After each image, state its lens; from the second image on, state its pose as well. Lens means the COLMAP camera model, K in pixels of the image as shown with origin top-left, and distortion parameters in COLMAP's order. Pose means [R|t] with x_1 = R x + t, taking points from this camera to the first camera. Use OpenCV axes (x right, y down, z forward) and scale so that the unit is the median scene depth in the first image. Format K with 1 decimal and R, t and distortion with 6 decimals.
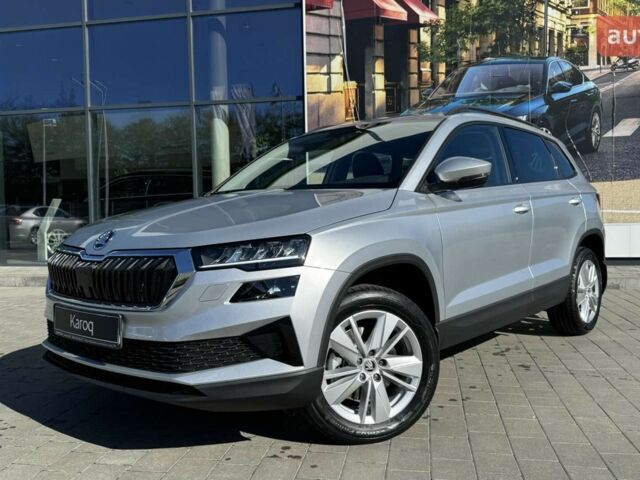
lens RADIAL K [[625.9, 0, 317.6], [0, 625.9, 242.0], [0, 0, 1]] dist [0.005372, 0.000000]
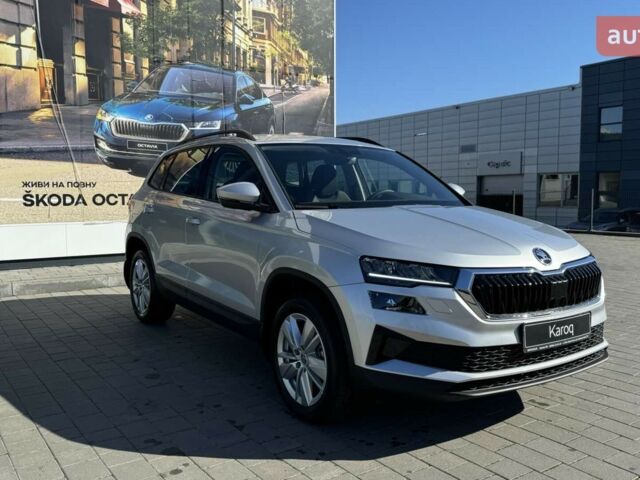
lens RADIAL K [[625.9, 0, 320.1], [0, 625.9, 233.5], [0, 0, 1]] dist [0.005372, 0.000000]
pose [[0.717405, -0.017384, 0.696439, -0.320551], [0.007880, 0.999827, 0.016841, -0.019368], [-0.696611, -0.006594, 0.717418, 0.082588]]
